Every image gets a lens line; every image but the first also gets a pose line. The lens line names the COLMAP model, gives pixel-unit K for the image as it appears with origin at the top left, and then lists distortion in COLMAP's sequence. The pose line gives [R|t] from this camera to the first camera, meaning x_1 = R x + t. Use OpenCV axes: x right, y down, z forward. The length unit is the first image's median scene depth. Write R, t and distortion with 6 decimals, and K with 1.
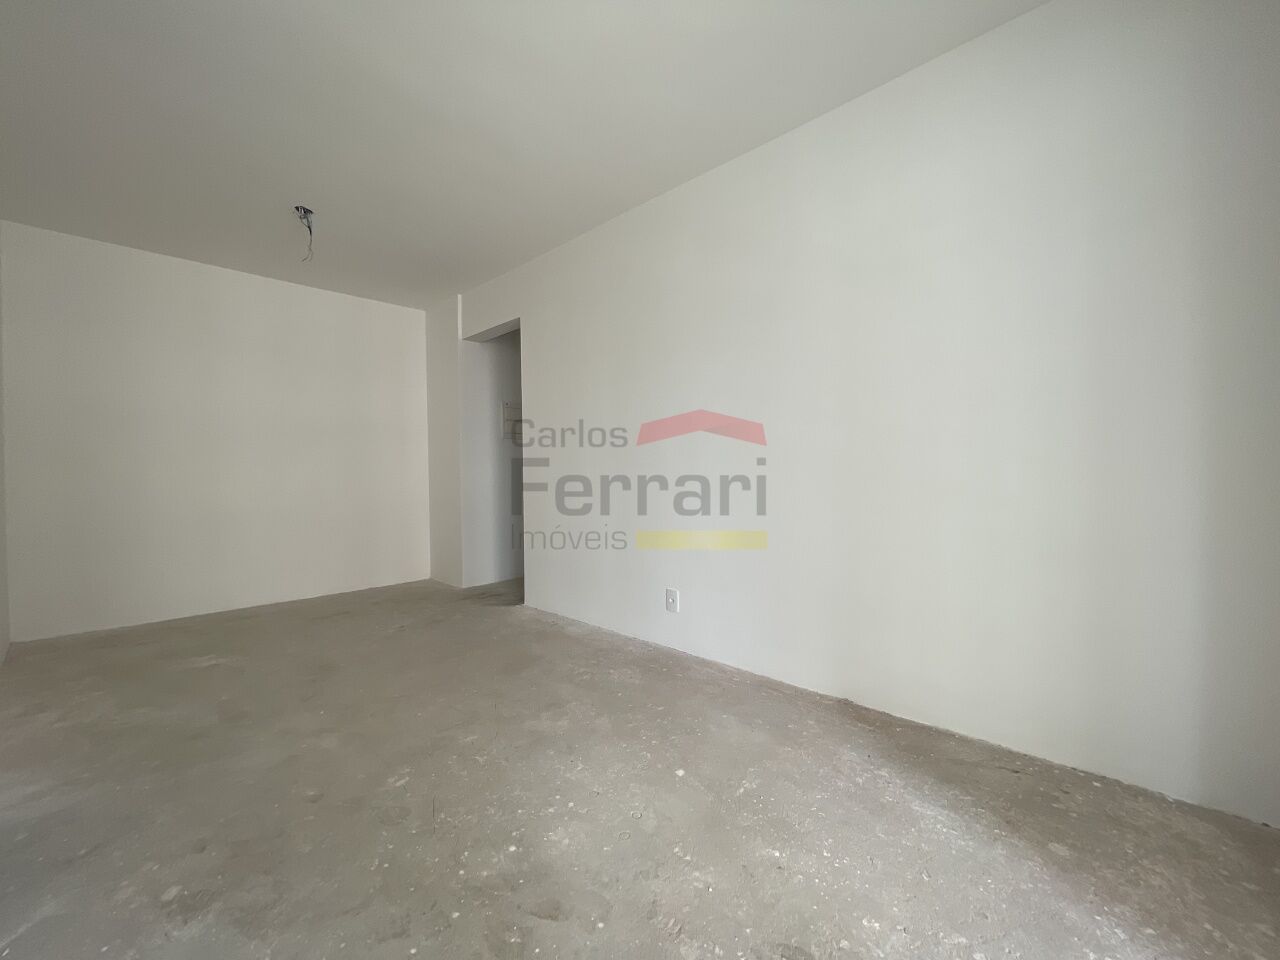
lens RADIAL K [[512.5, 0, 641.5], [0, 512.5, 481.2], [0, 0, 1]] dist [-0.010596, 0.002460]
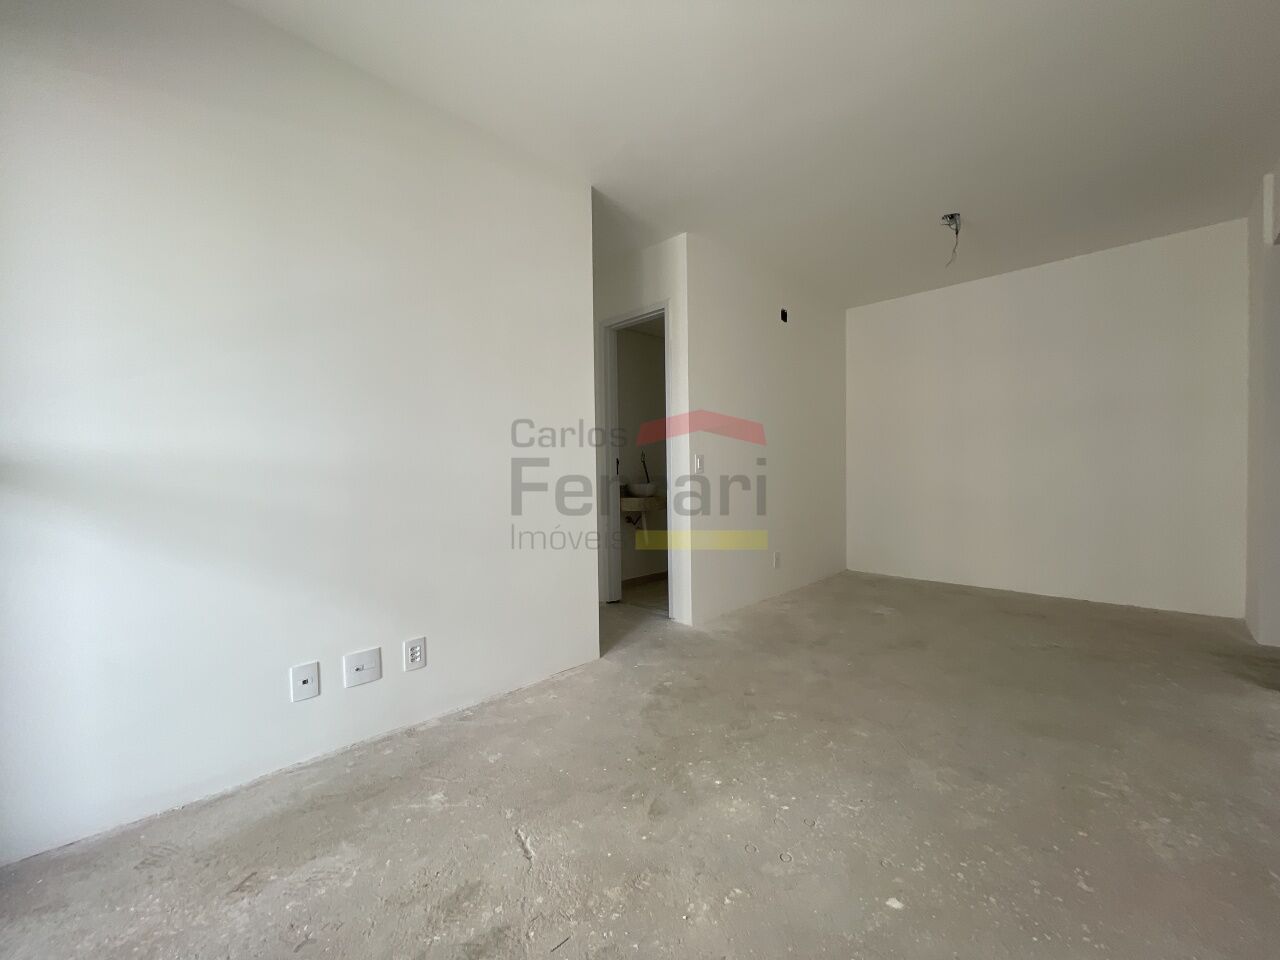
lens RADIAL K [[512.5, 0, 641.5], [0, 512.5, 481.2], [0, 0, 1]] dist [-0.010596, 0.002460]
pose [[-0.000823, 0.031083, -0.999516, 0.983478], [-0.004575, 0.999506, 0.031086, -0.029760], [0.999989, 0.004599, -0.000680, 0.859414]]
